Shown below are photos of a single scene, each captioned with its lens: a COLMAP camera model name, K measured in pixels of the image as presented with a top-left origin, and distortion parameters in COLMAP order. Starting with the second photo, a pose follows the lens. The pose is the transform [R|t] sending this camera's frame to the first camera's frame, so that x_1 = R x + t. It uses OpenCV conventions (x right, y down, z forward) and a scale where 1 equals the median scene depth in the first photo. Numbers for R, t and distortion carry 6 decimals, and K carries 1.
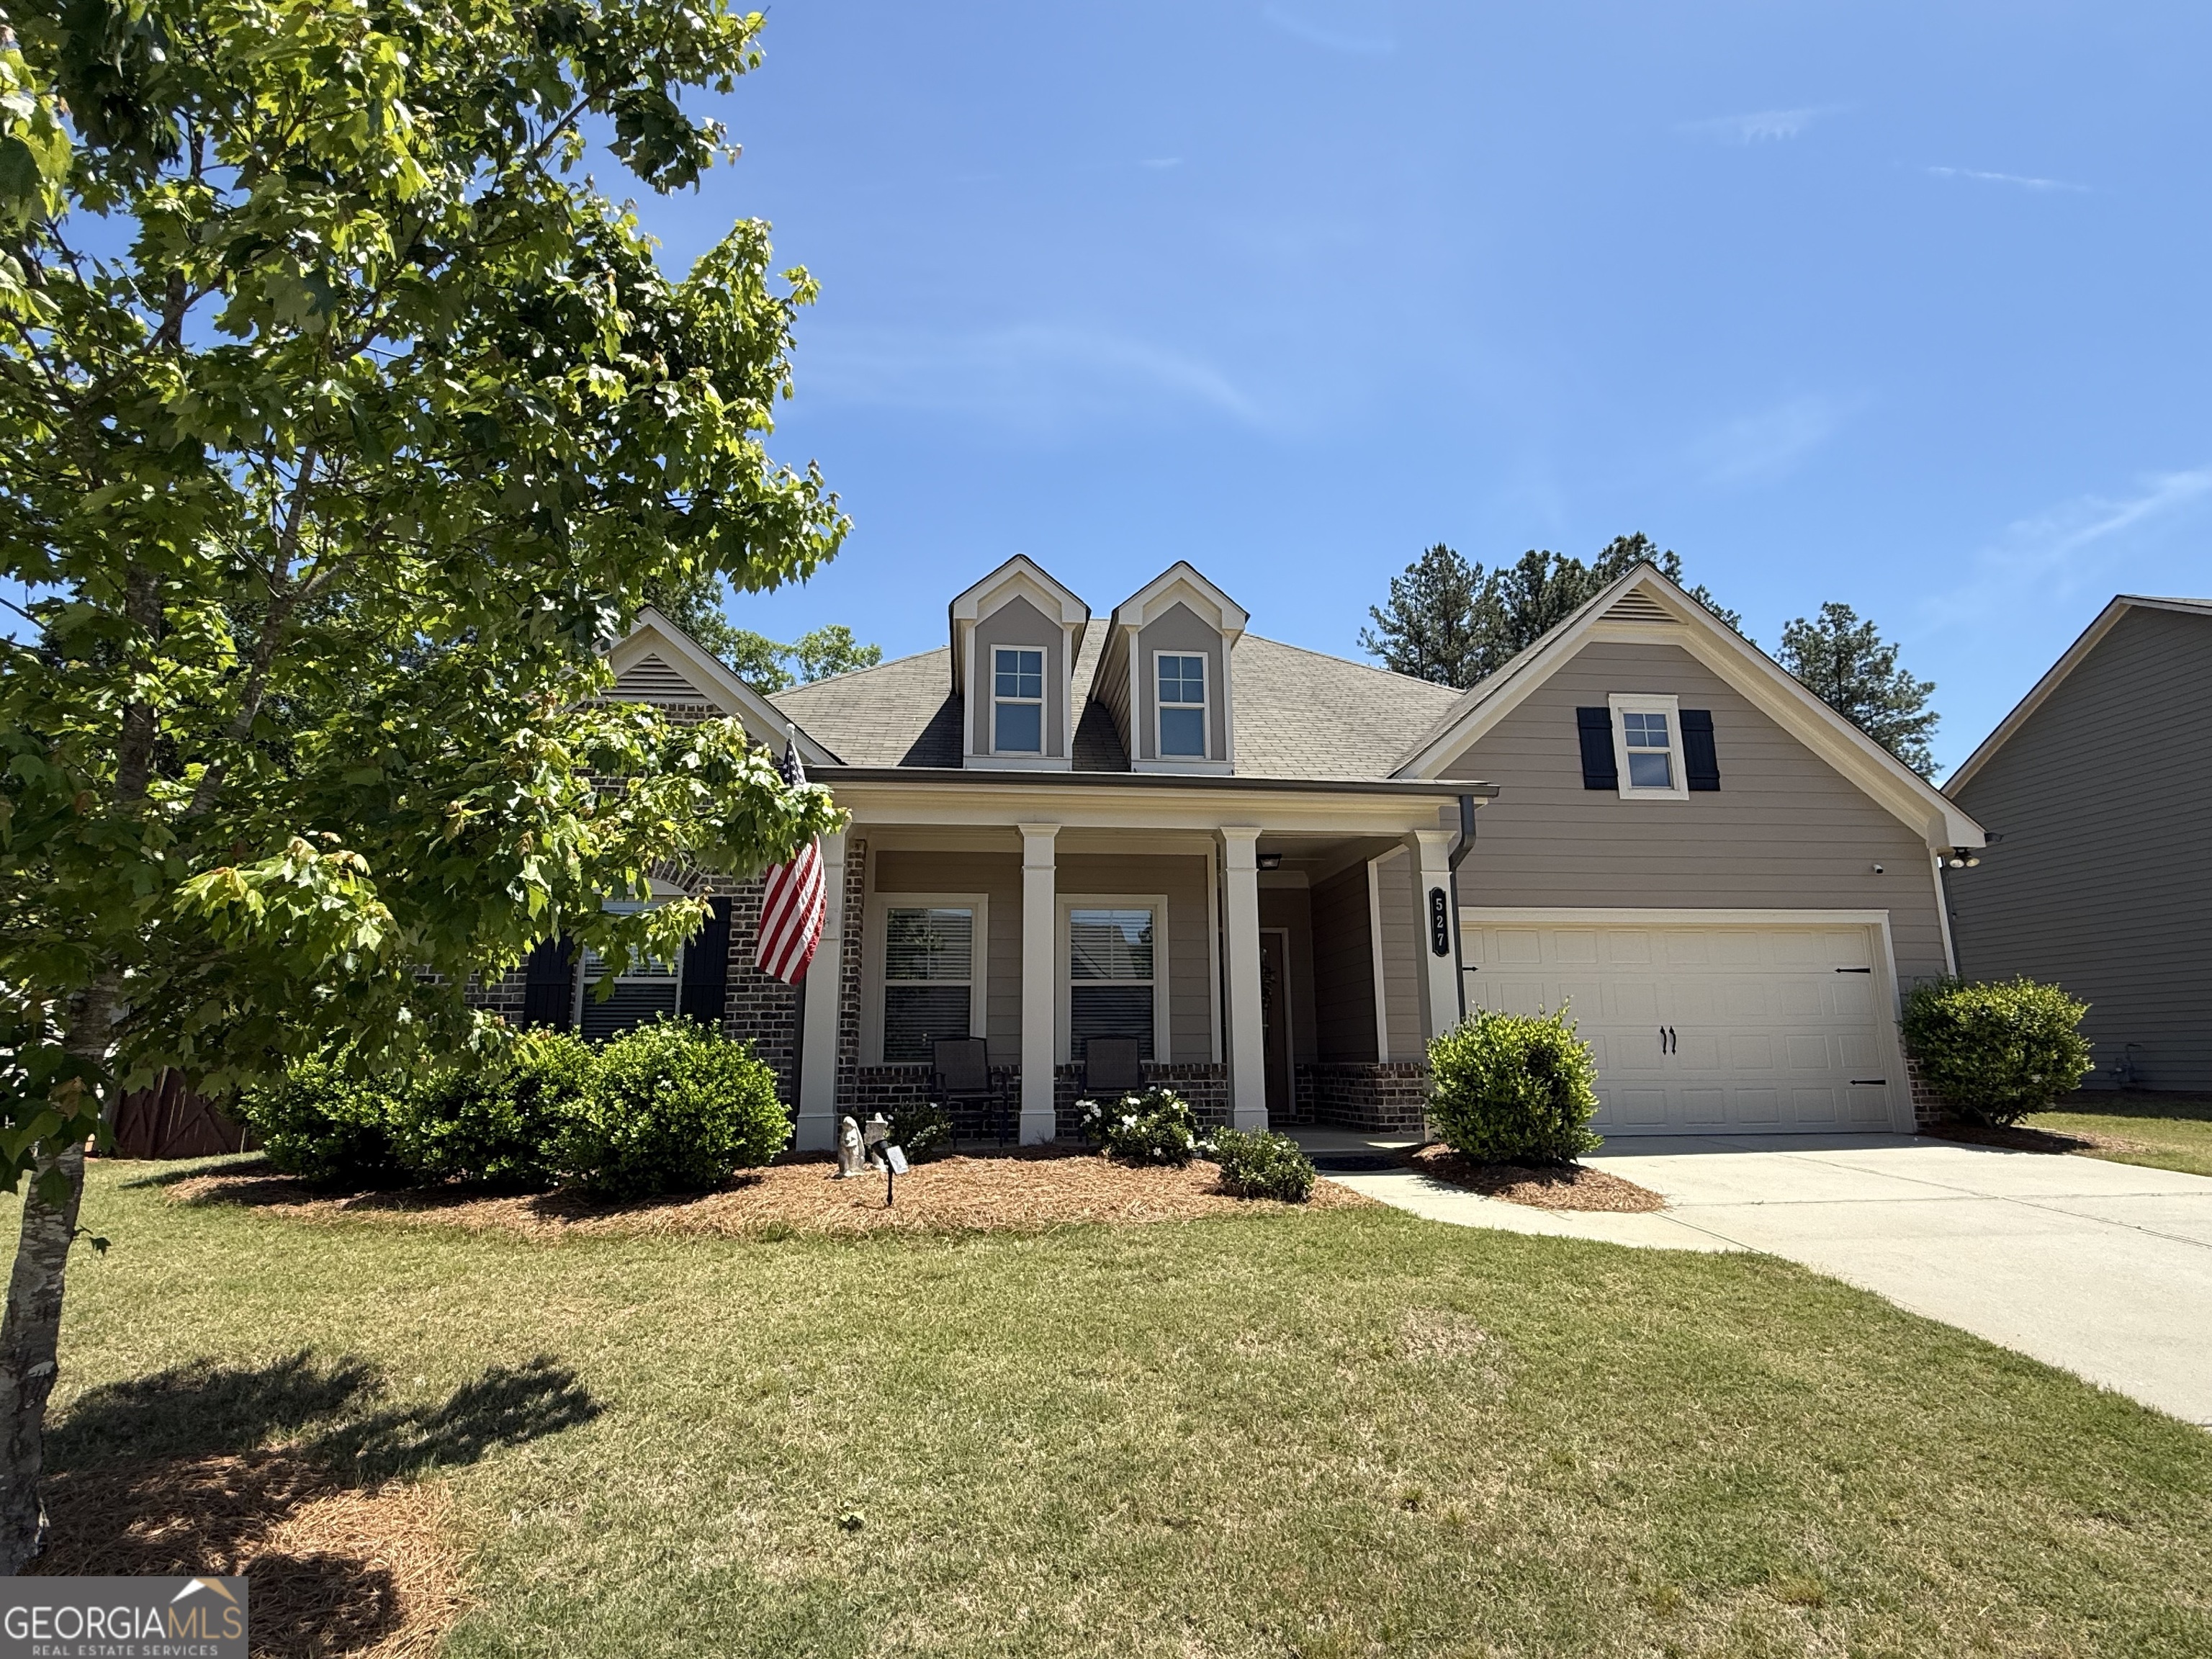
lens RADIAL K [[1095.4, 0, 1104.4], [0, 1095.4, 832.2], [0, 0, 1]] dist [-0.000527, -0.001302]
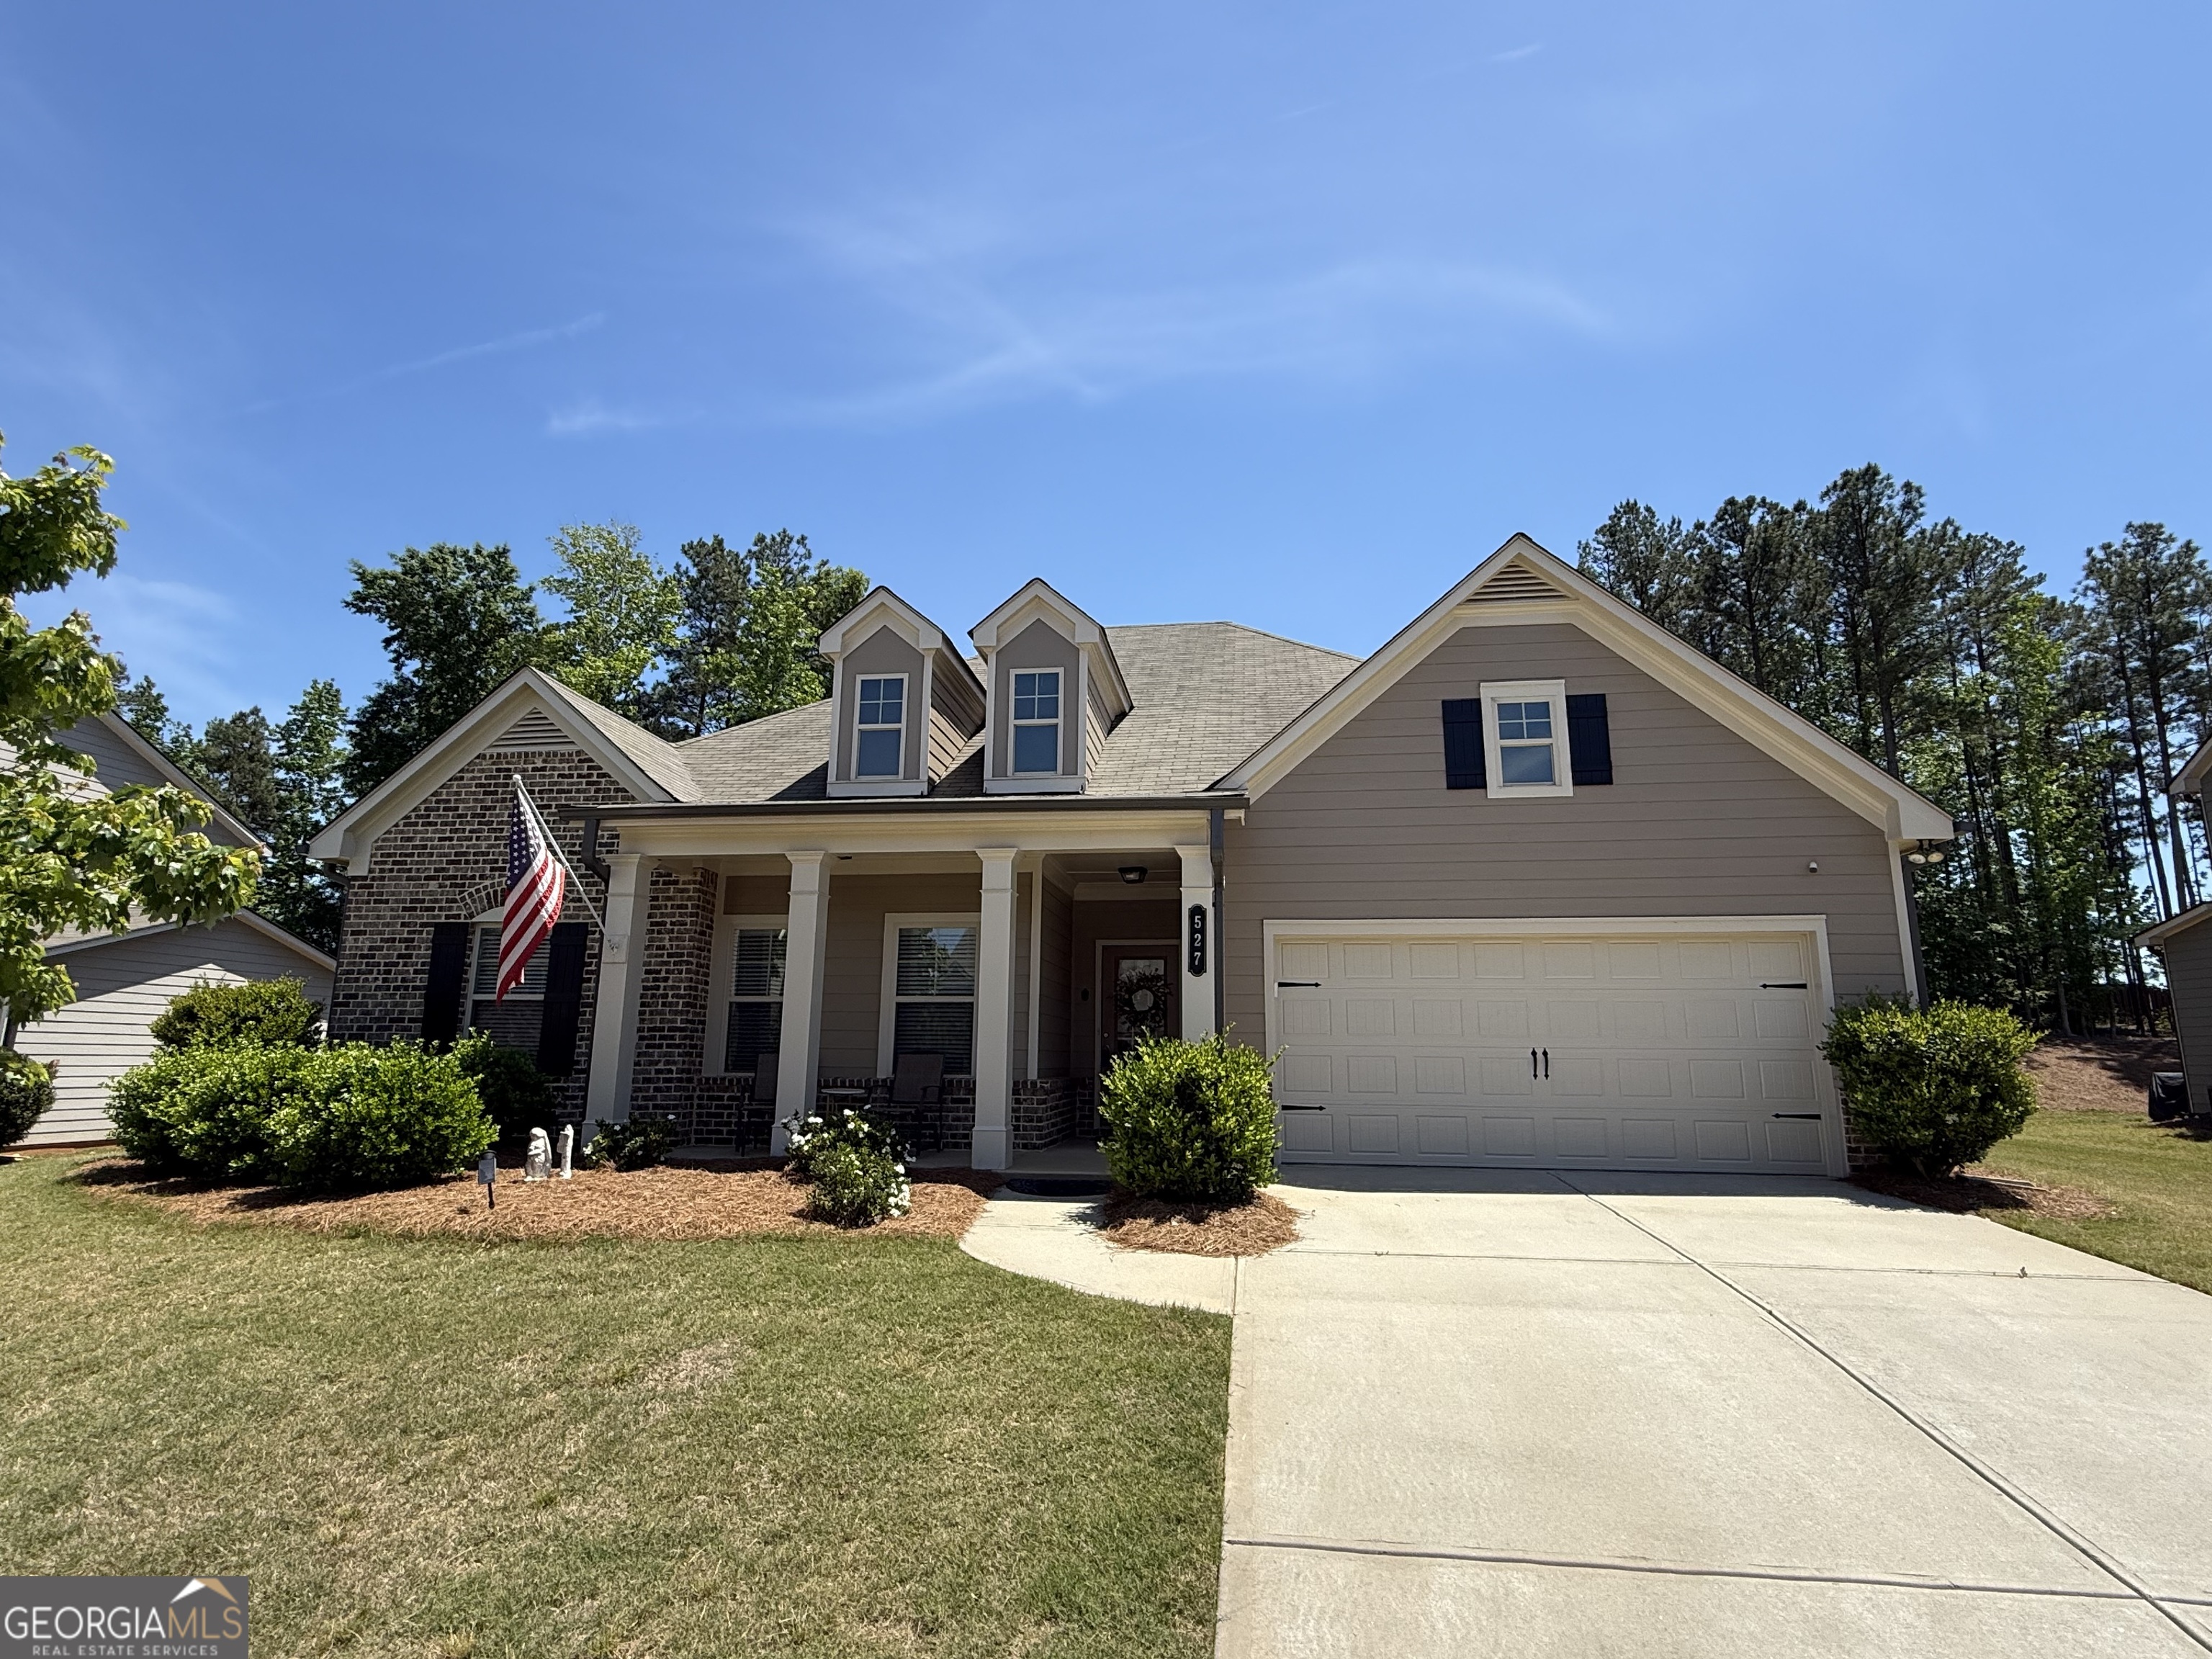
lens RADIAL K [[1095.4, 0, 1103.7], [0, 1095.4, 826.7], [0, 0, 1]] dist [-0.000527, -0.001302]
pose [[0.970632, -0.033736, -0.238193, 0.374835], [0.033991, 0.999418, -0.003038, -0.014489], [0.238156, -0.005148, 0.971213, 0.035285]]
